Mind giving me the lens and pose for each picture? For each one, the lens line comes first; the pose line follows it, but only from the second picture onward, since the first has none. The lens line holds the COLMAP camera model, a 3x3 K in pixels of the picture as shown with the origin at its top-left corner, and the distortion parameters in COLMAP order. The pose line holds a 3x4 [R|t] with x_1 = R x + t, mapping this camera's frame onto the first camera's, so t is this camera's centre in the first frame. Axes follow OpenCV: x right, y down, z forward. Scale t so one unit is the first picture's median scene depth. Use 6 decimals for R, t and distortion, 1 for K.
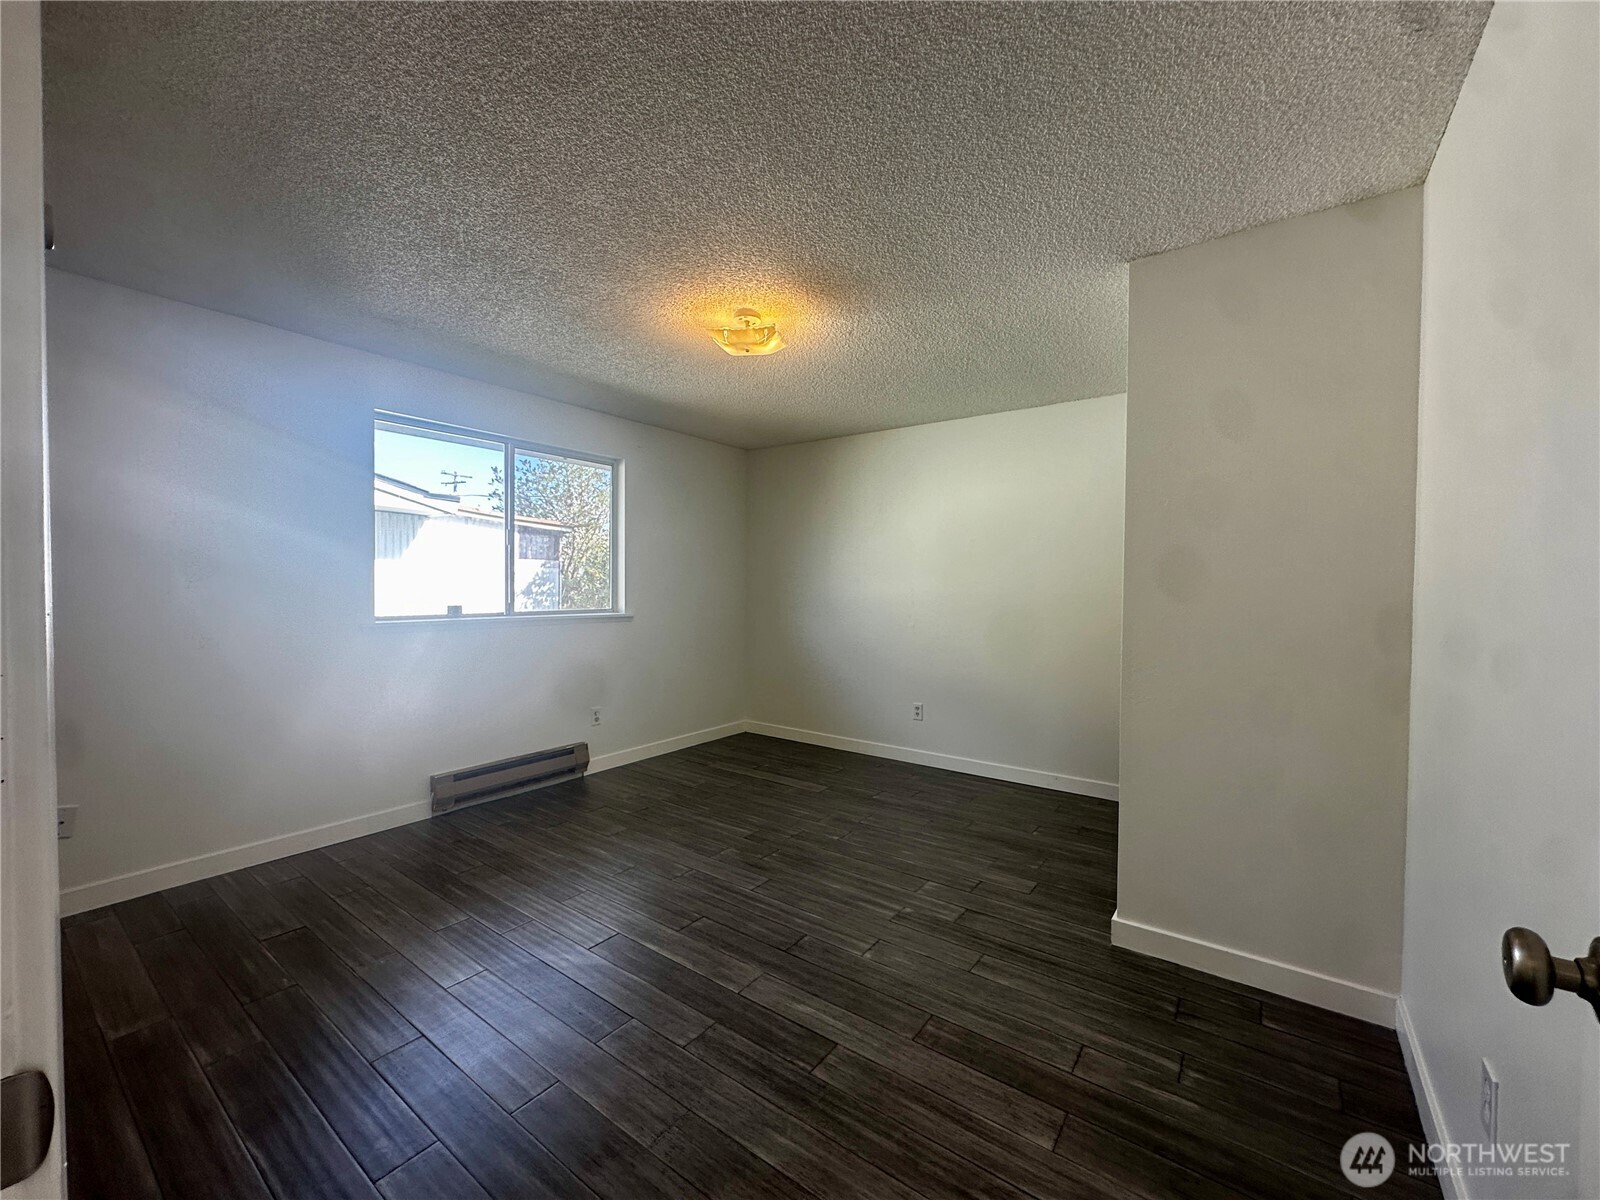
lens RADIAL K [[642.1, 0, 800.4], [0, 642.1, 600.3], [0, 0, 1]] dist [-0.000684, 0.002521]
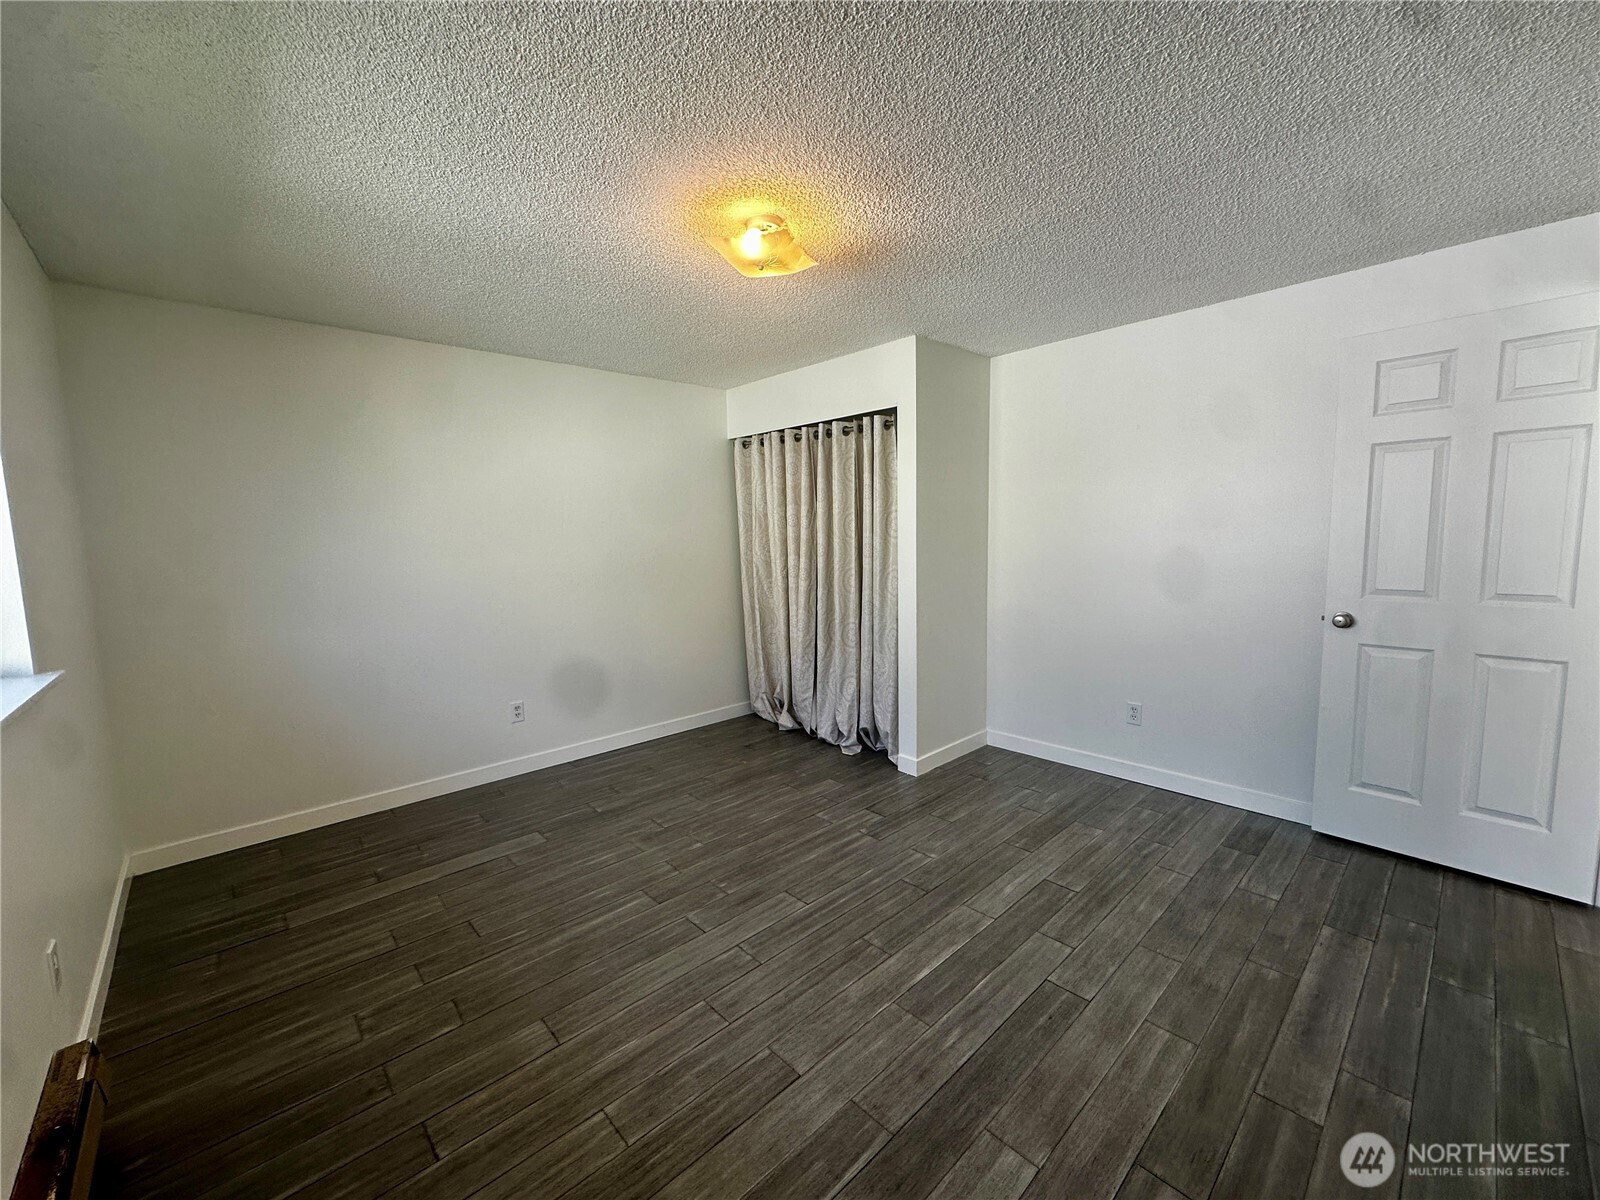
lens RADIAL K [[642.1, 0, 798.1], [0, 642.1, 594.4], [0, 0, 1]] dist [-0.000684, 0.002521]
pose [[0.185102, -0.103985, 0.977202, -0.769318], [0.044670, 0.994248, 0.097338, -0.056355], [-0.981704, 0.025634, 0.188682, 0.703598]]
